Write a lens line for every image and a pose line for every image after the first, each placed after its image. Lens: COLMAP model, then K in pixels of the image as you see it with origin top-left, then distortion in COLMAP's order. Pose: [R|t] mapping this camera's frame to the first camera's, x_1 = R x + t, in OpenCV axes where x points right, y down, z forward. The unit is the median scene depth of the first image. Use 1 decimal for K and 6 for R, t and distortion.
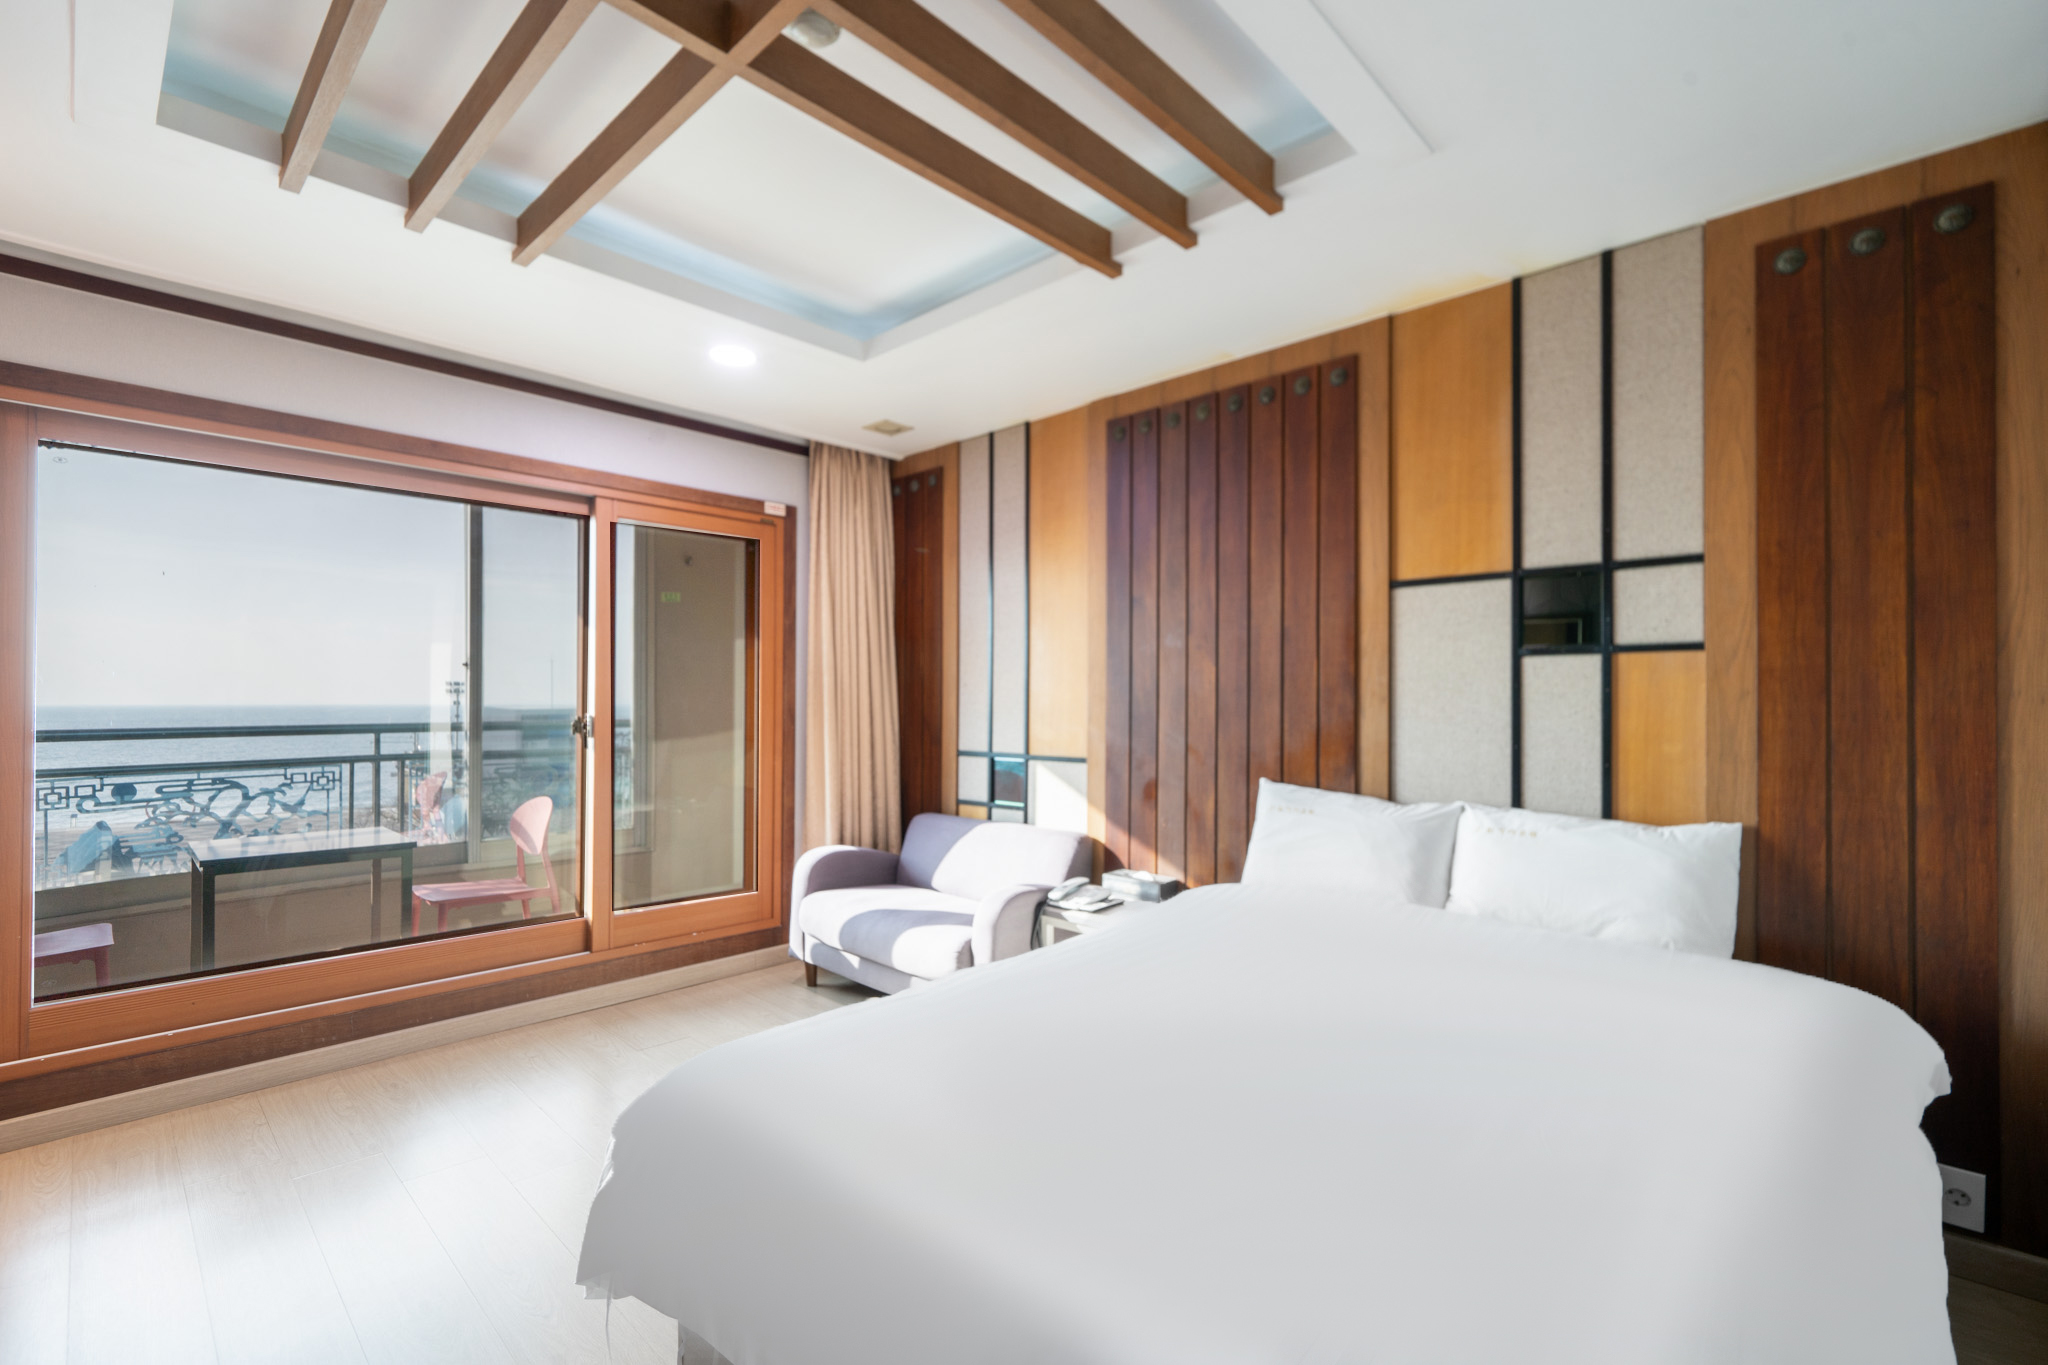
lens RADIAL K [[915.9, 0, 1030.7], [0, 915.9, 697.8], [0, 0, 1]] dist [-0.008694, -0.000181]
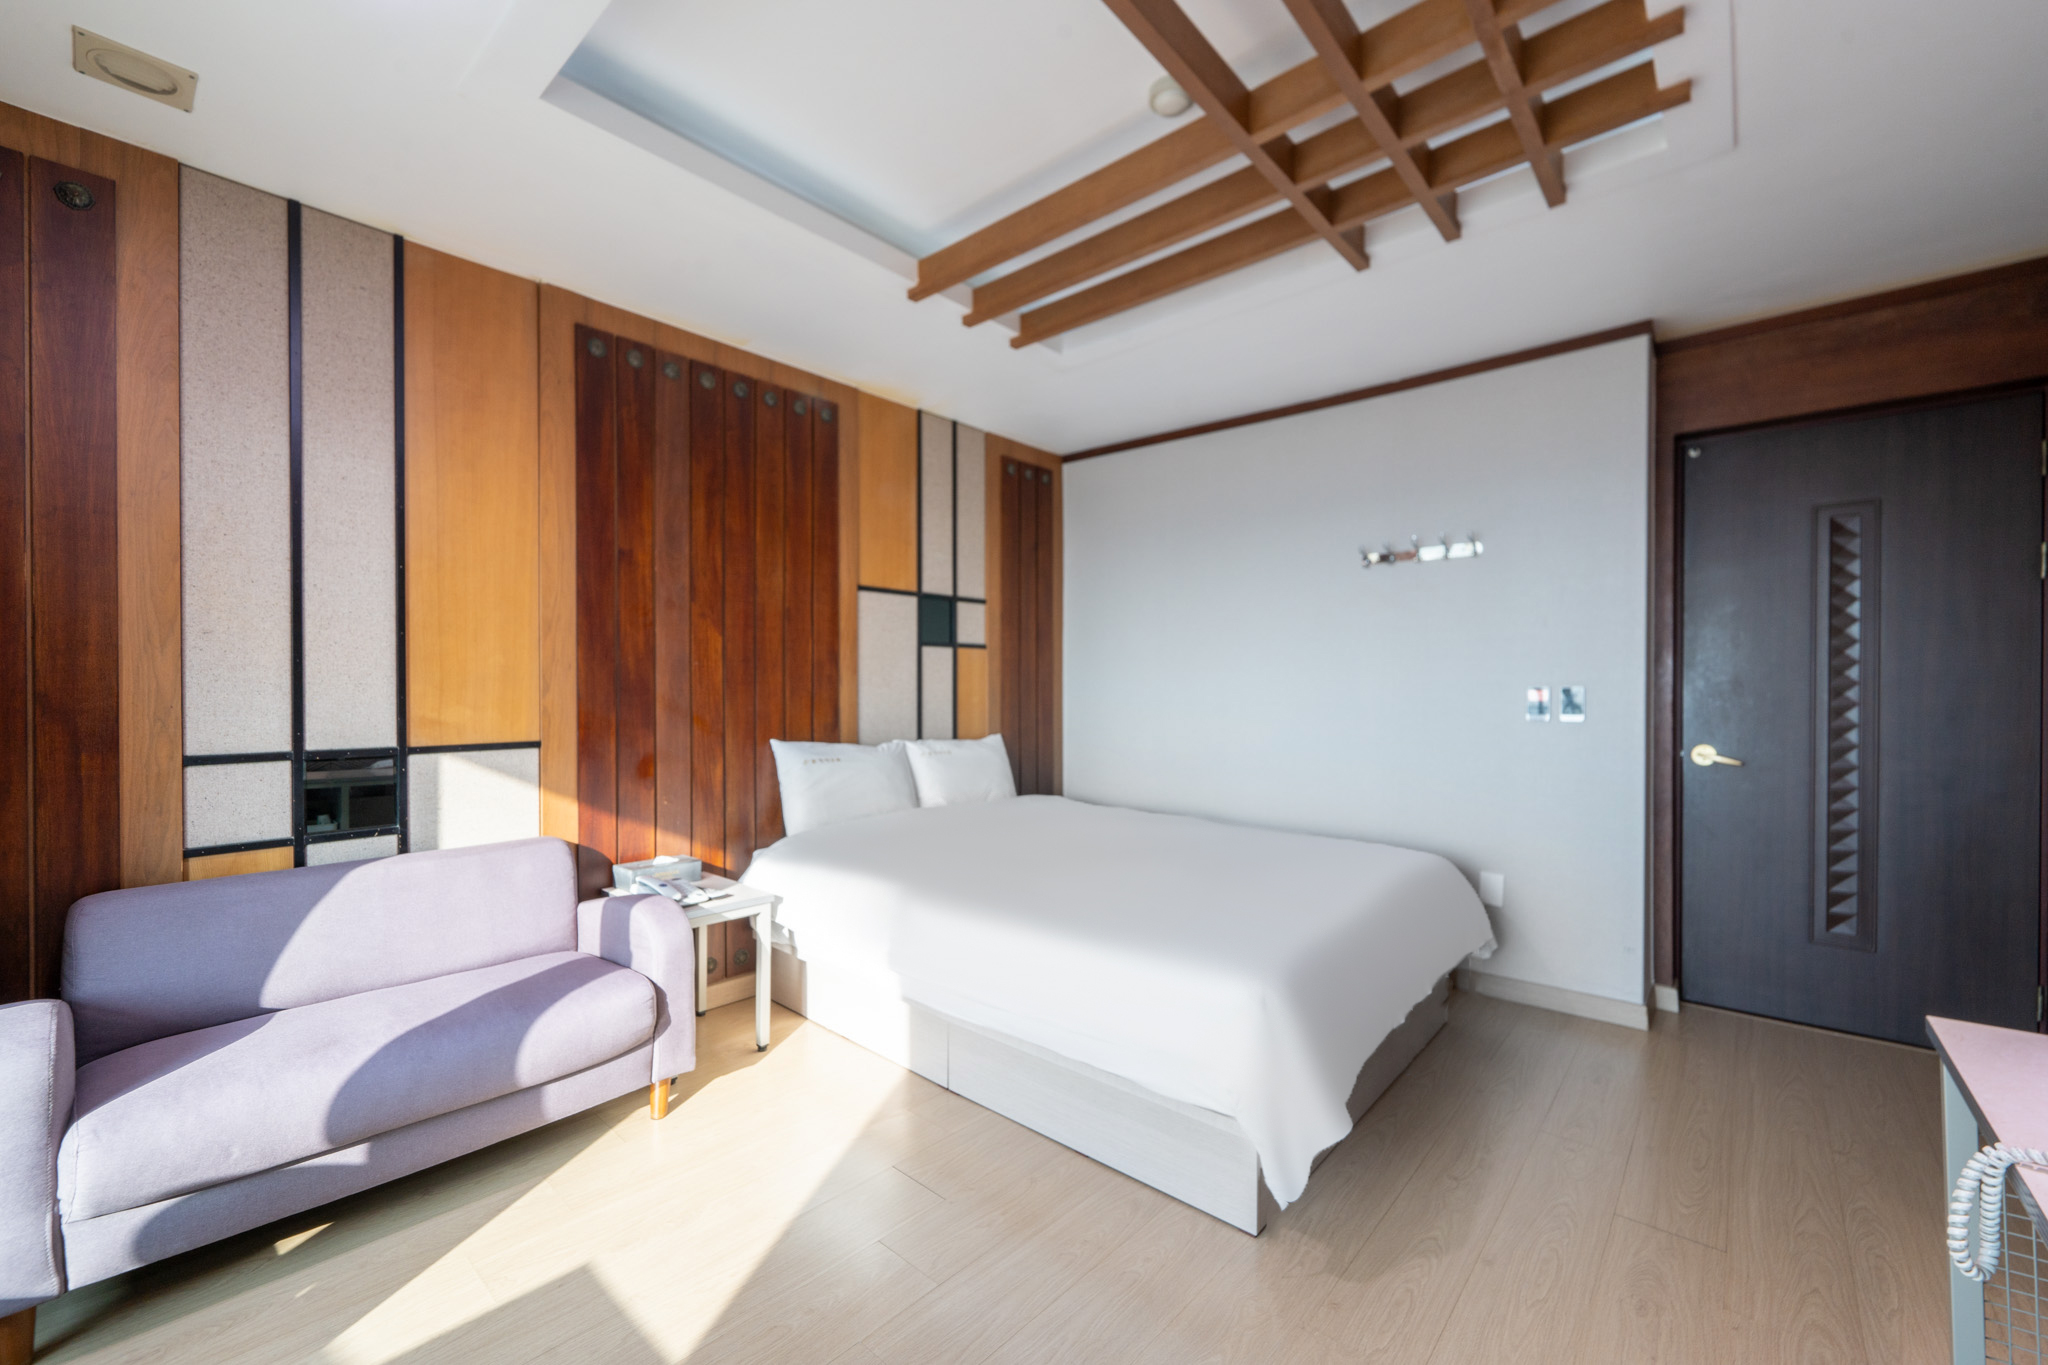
lens RADIAL K [[806.4, 0, 1025.7], [0, 806.4, 695.4], [0, 0, 1]] dist [-0.011750, 0.001439]
pose [[-0.036936, -0.024477, 0.999018, -0.691549], [-0.015988, 0.999587, 0.023899, 0.004236], [-0.999190, -0.015089, -0.037312, 0.659726]]
